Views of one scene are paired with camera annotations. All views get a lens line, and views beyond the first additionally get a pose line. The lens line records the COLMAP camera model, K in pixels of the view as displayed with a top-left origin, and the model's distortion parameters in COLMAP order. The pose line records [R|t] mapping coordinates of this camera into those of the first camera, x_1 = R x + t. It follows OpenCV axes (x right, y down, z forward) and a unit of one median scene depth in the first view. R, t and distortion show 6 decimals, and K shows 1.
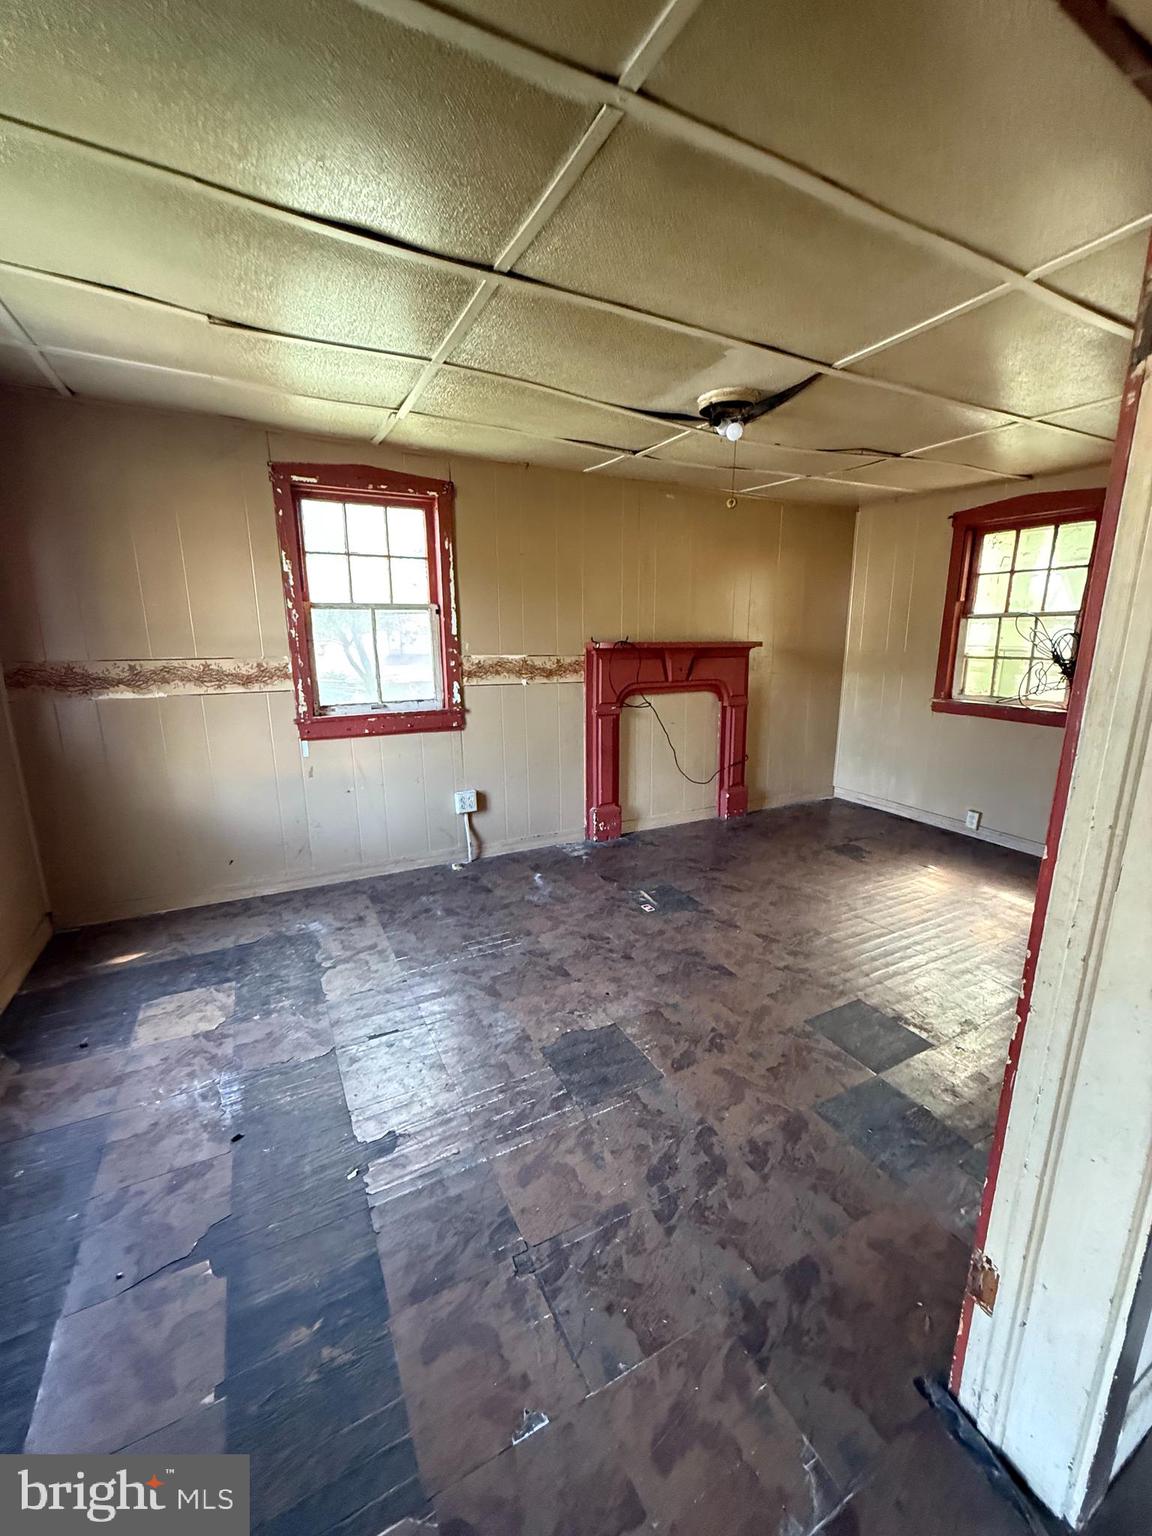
lens RADIAL K [[616.4, 0, 576.2], [0, 616.4, 770.0], [0, 0, 1]] dist [-0.001008, -0.000270]
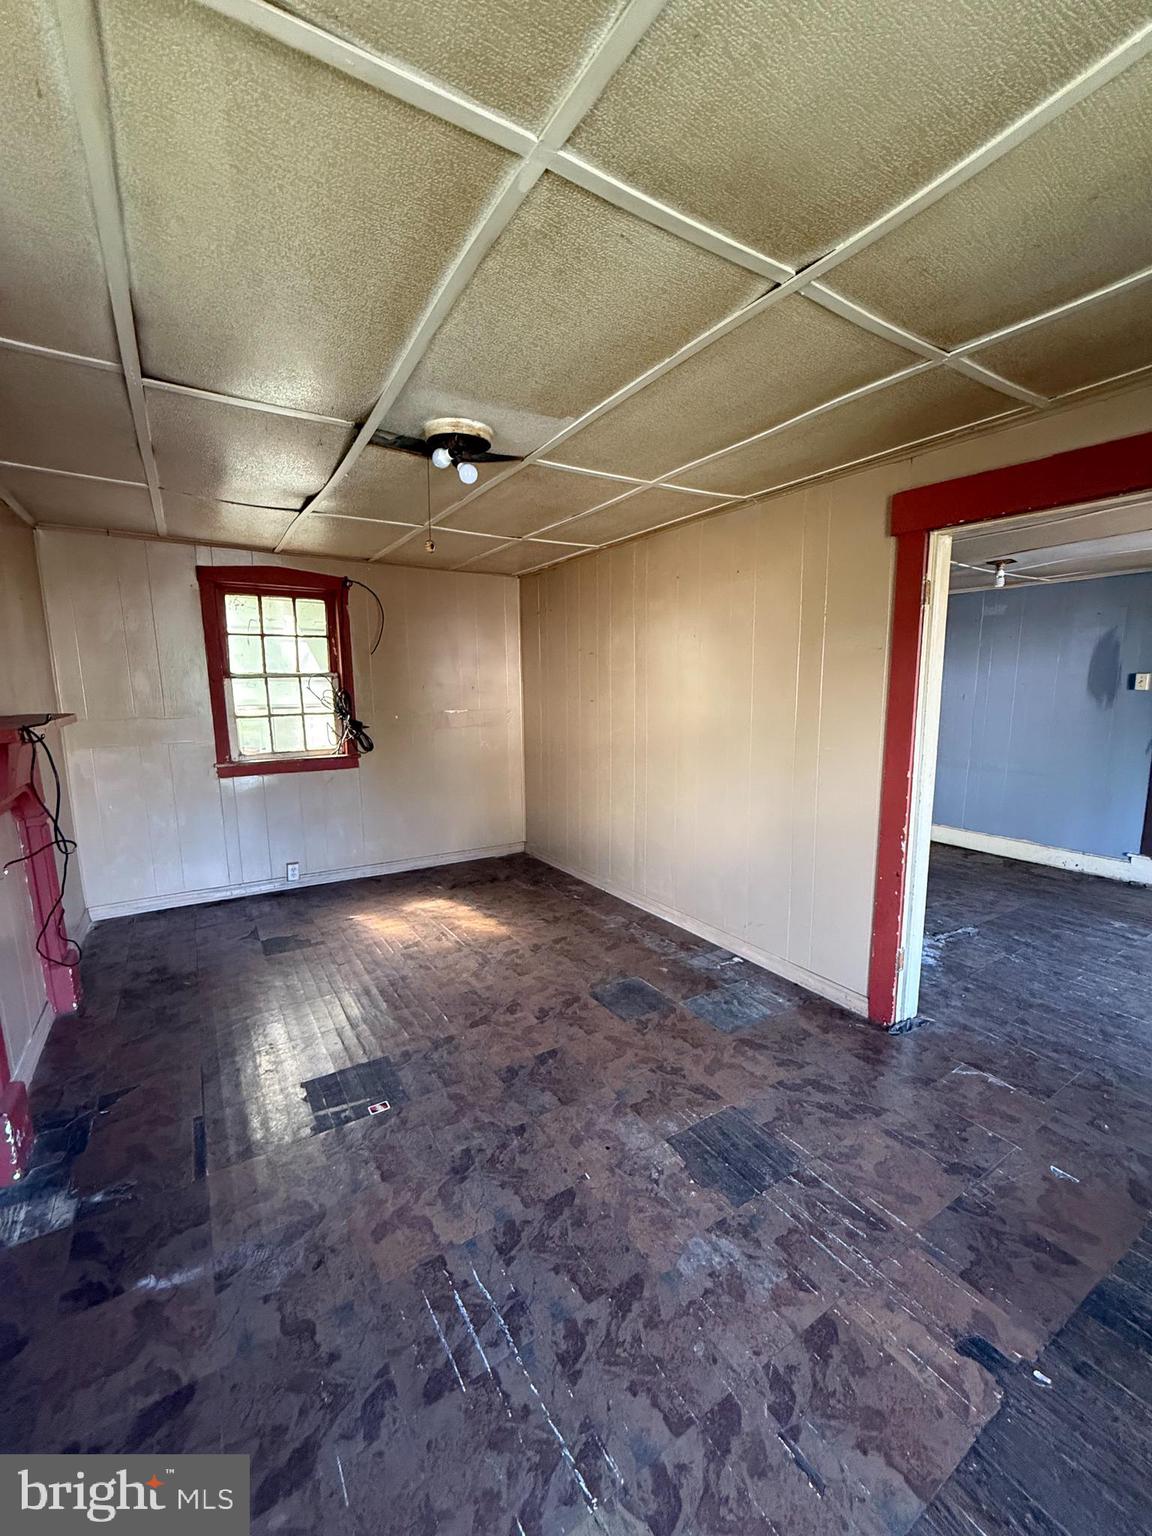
lens RADIAL K [[616.4, 0, 573.3], [0, 616.4, 768.8], [0, 0, 1]] dist [-0.001008, -0.000270]
pose [[-0.085183, -0.141744, 0.986231, -0.574882], [0.226358, 0.961194, 0.157697, -0.210955], [-0.970312, 0.236675, -0.049792, 0.842614]]
